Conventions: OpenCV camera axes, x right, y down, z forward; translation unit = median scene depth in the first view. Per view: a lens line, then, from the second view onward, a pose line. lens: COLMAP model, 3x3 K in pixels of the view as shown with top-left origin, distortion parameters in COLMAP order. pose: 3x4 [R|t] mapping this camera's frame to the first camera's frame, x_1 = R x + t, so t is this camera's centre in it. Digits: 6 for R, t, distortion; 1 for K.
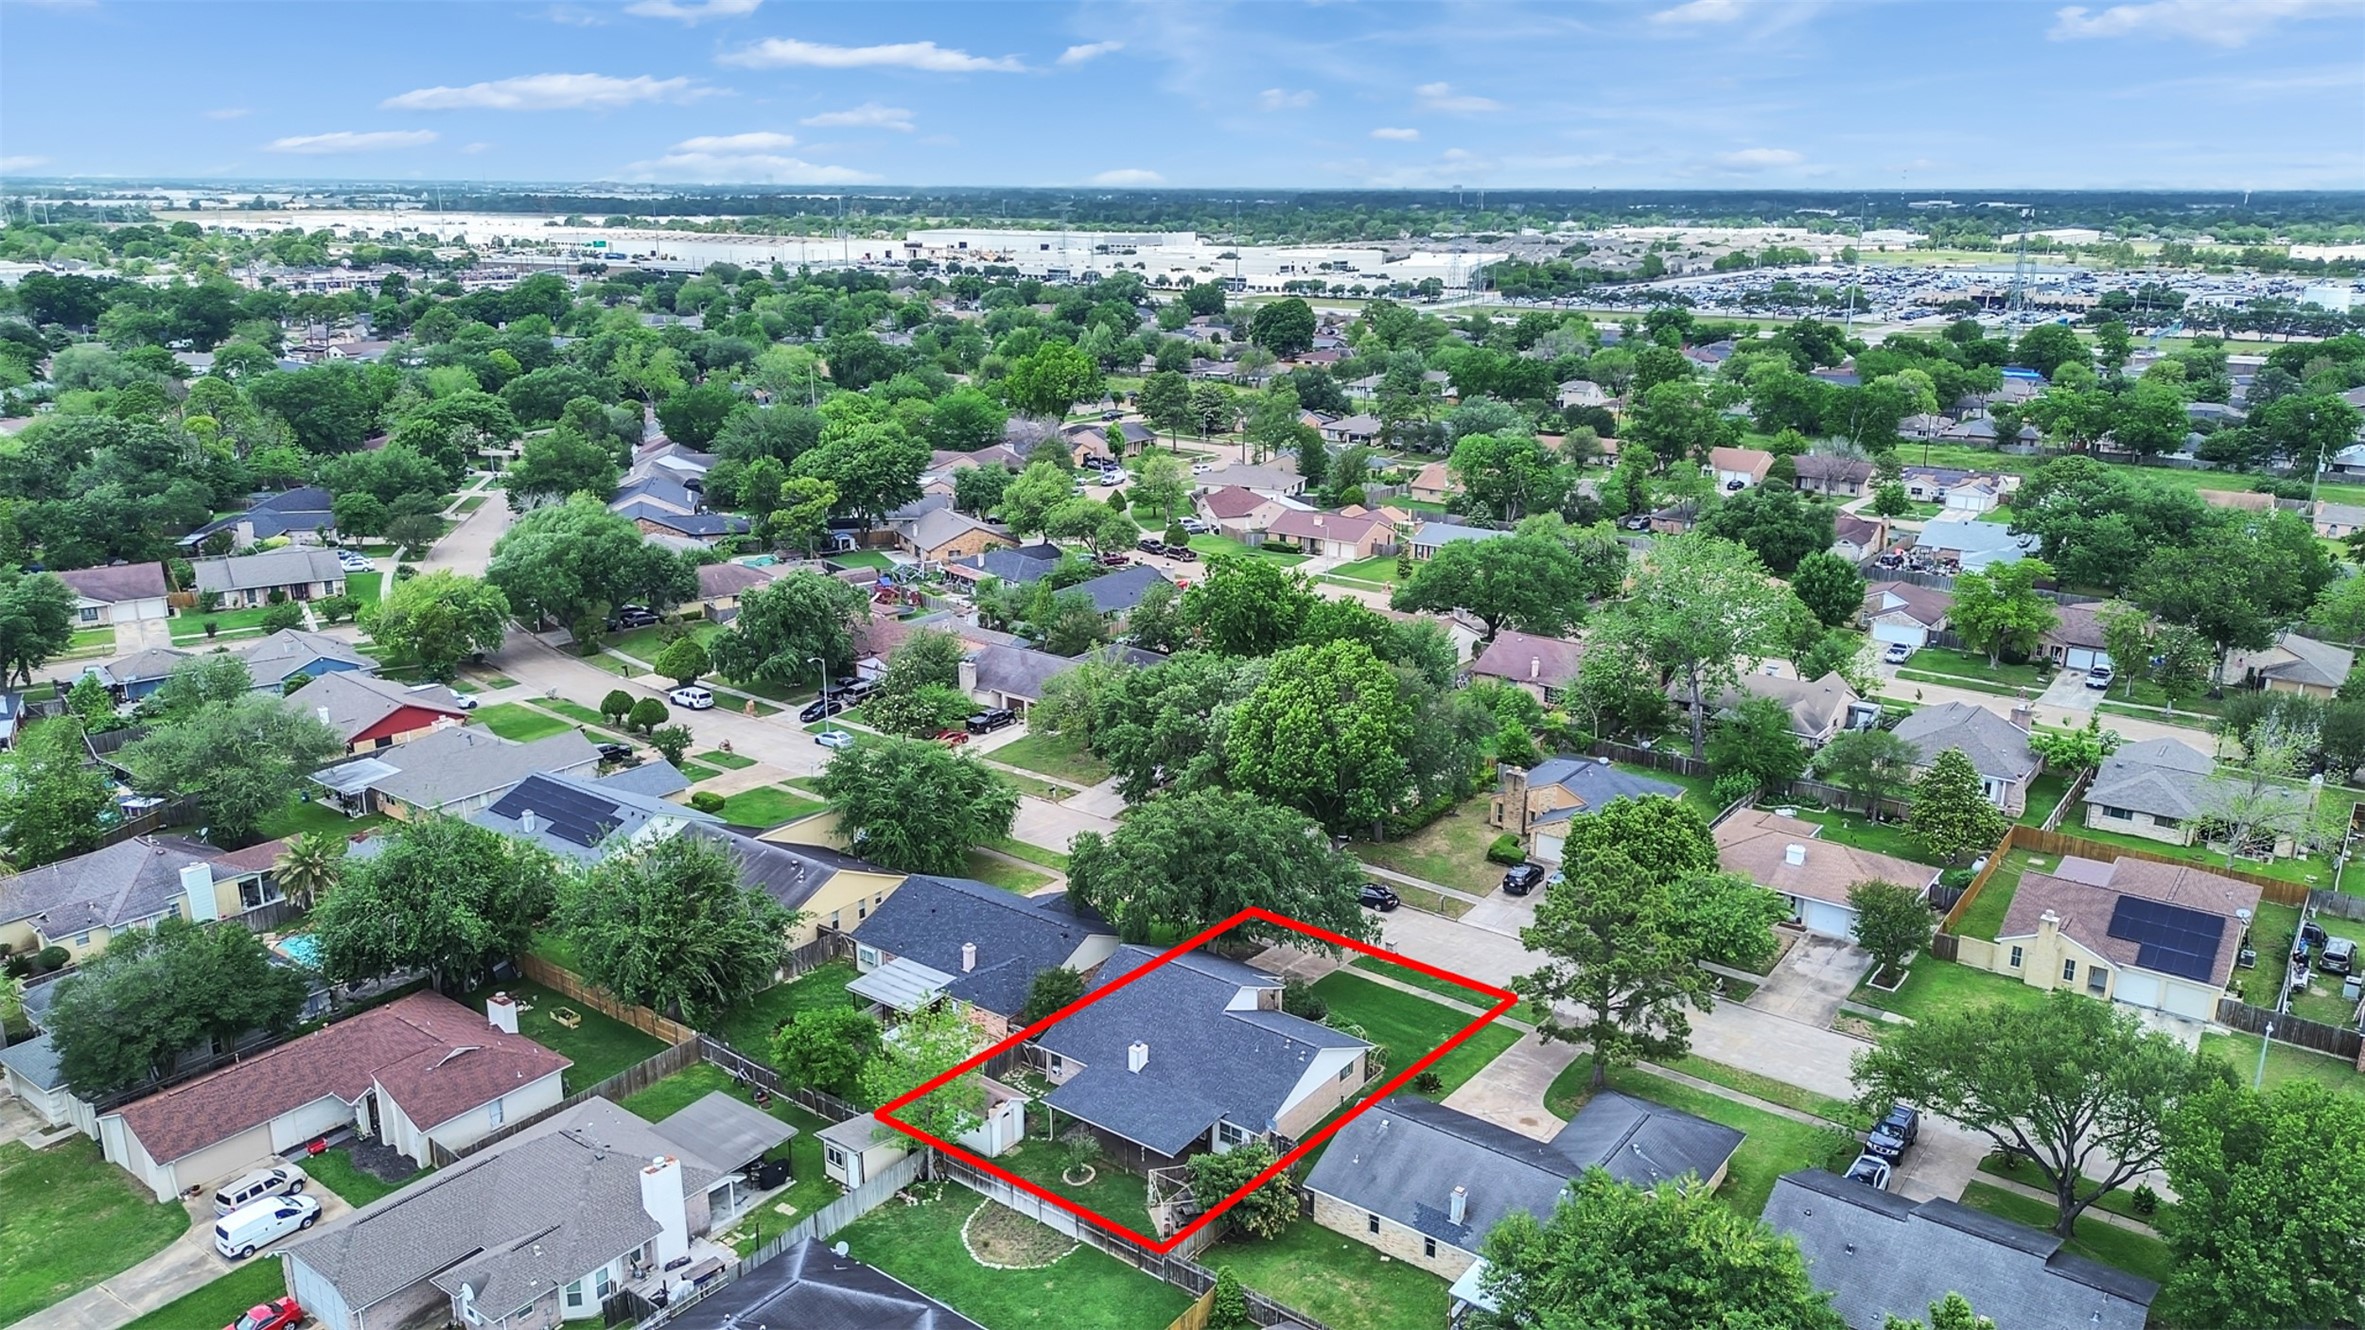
lens RADIAL K [[1665.8, 0, 1188.0], [0, 1665.8, 652.0], [0, 0, 1]] dist [0.073492, -0.077794]
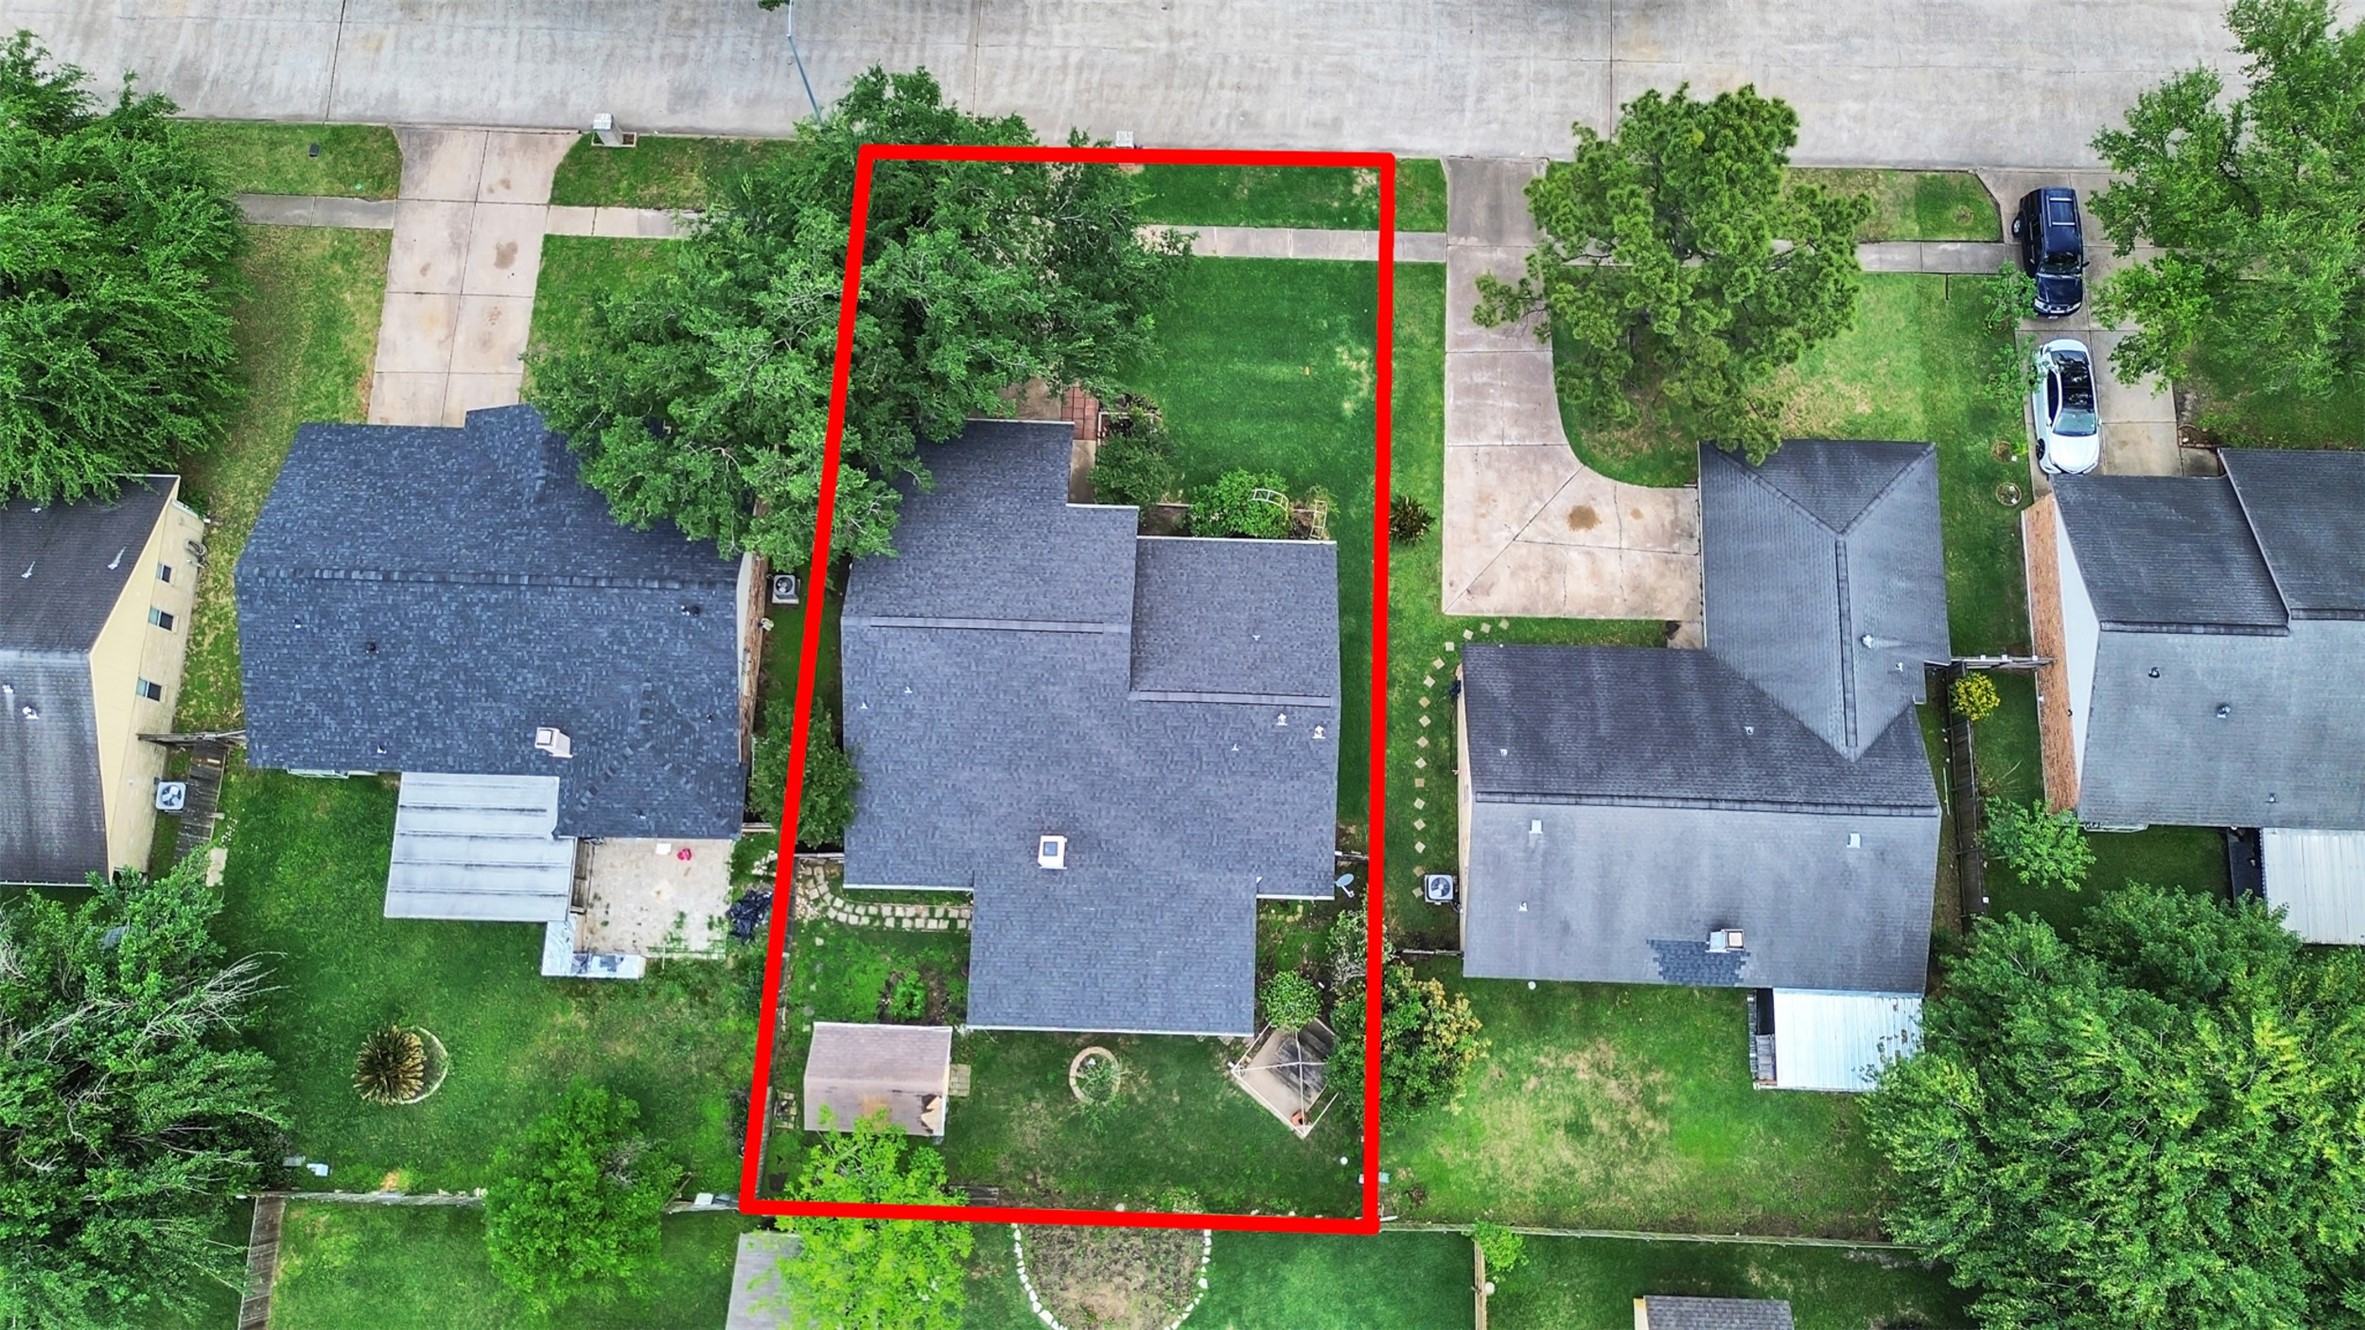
lens RADIAL K [[1665.8, 0, 1188.0], [0, 1665.8, 652.0], [0, 0, 1]] dist [0.073492, -0.077794]
pose [[0.819888, -0.560718, 0.115671, -0.010426], [0.161099, 0.419820, 0.893196, -0.158238], [-0.549392, -0.713685, 0.434536, 0.432458]]
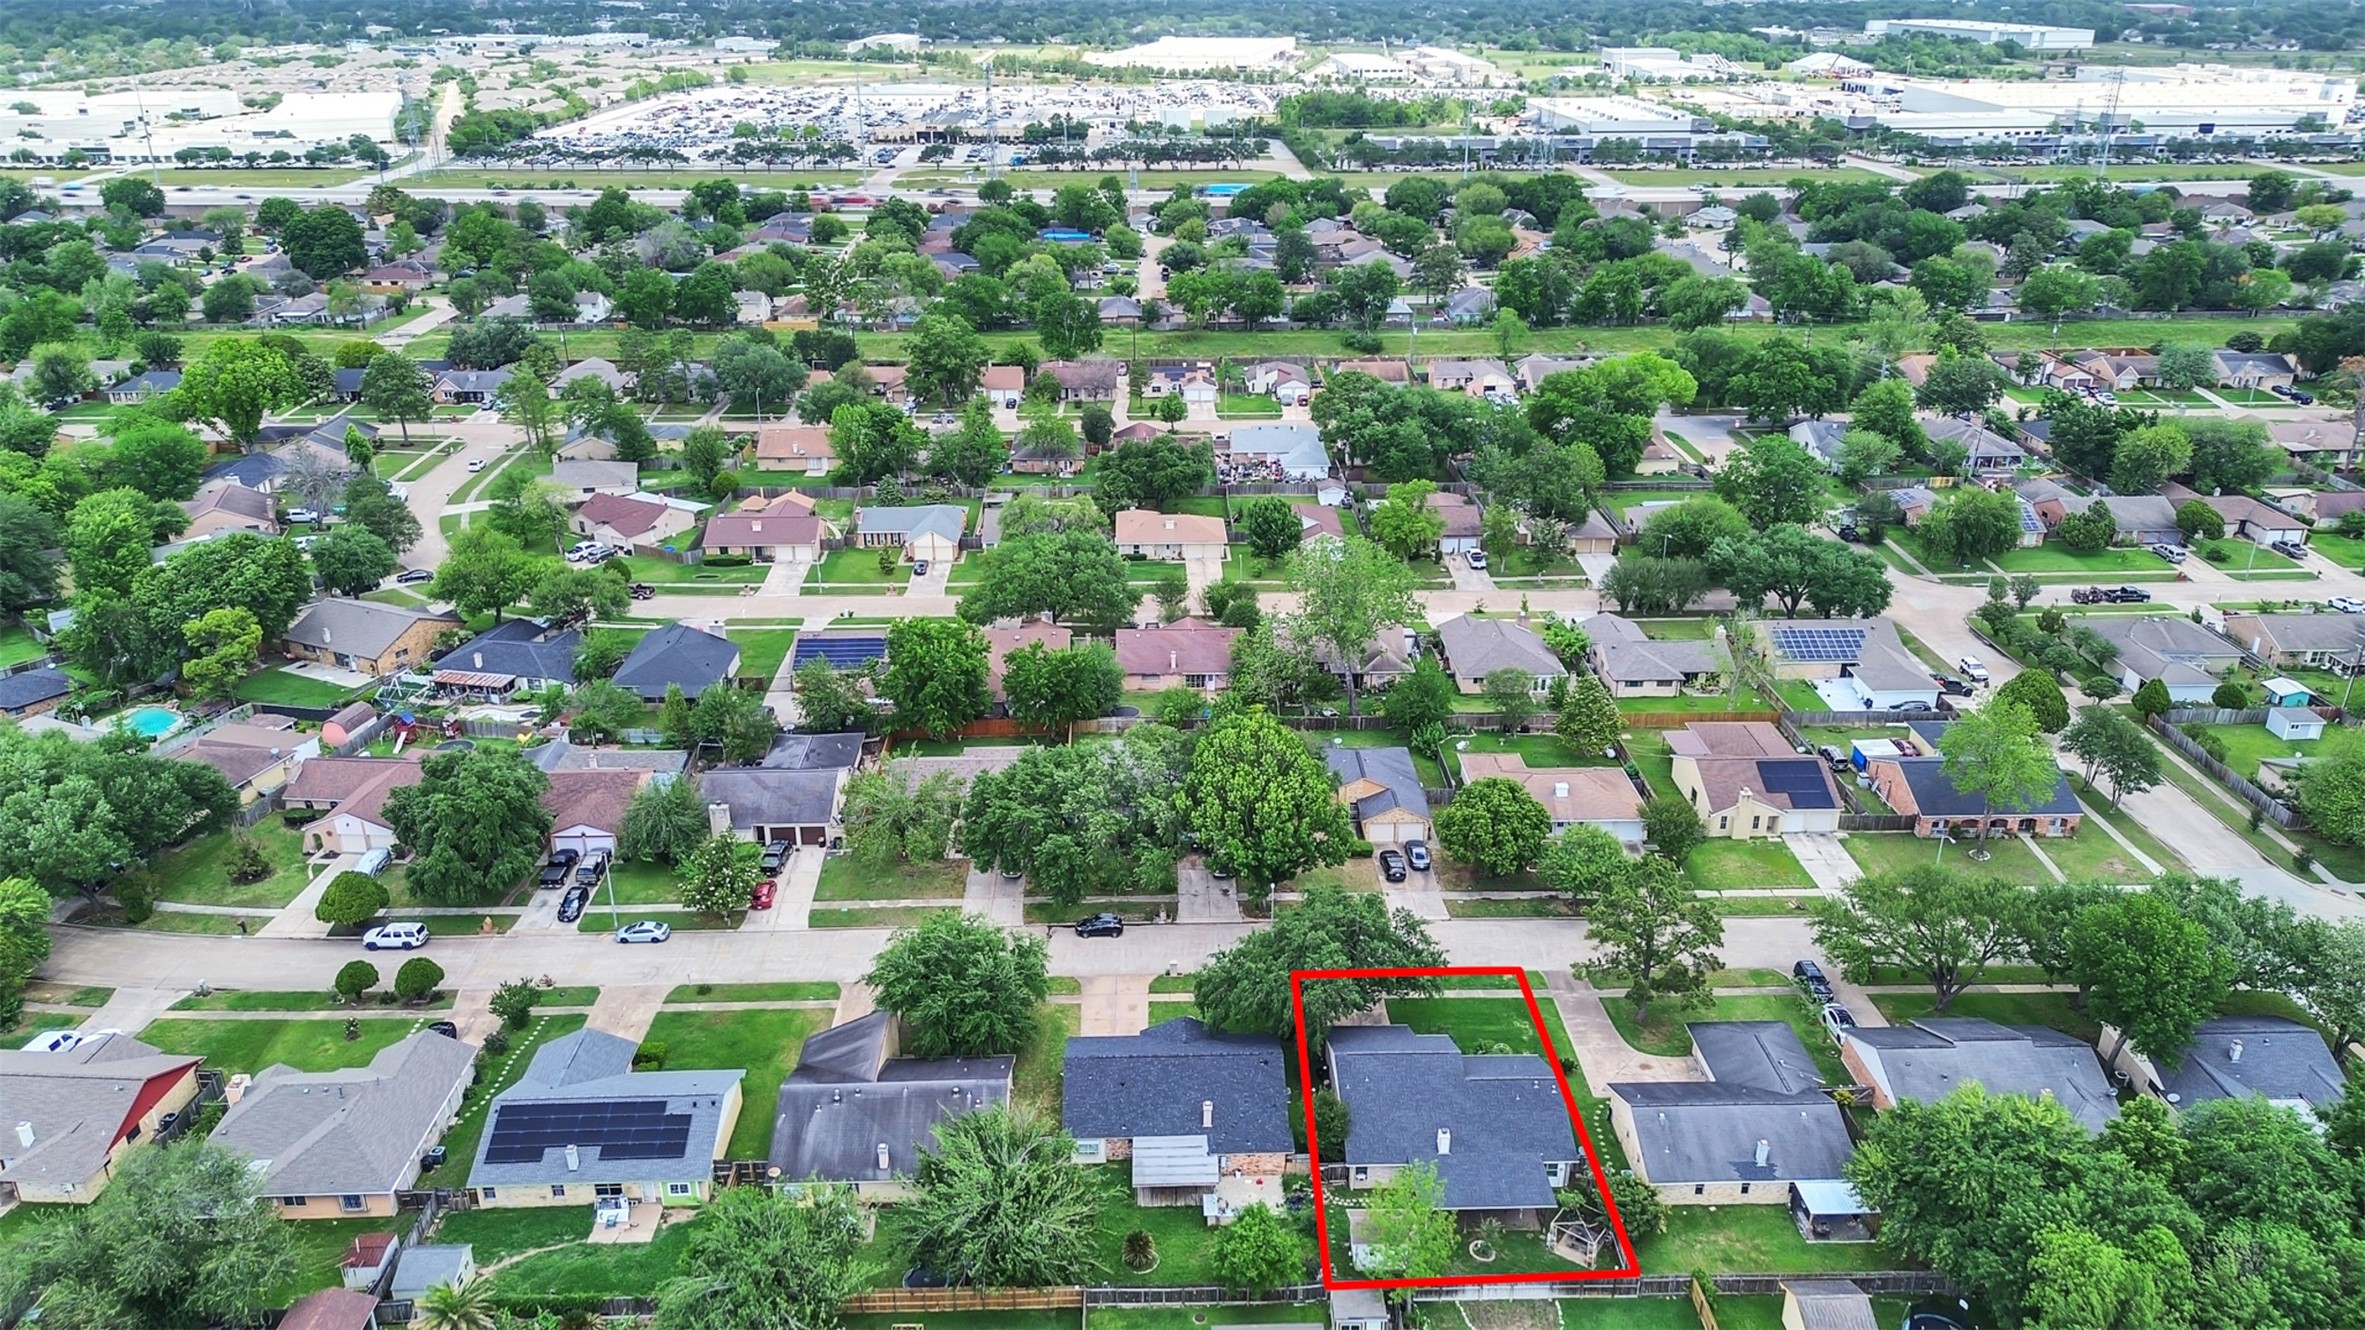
lens RADIAL K [[1670.5, 0, 1182.5], [0, 1670.5, 665.0], [0, 0, 1]] dist [0.061947, -0.072182]
pose [[0.783669, -0.245101, 0.570779, -0.440529], [0.171621, 0.968530, 0.180268, -0.192690], [-0.597000, -0.043313, 0.801071, 0.082346]]
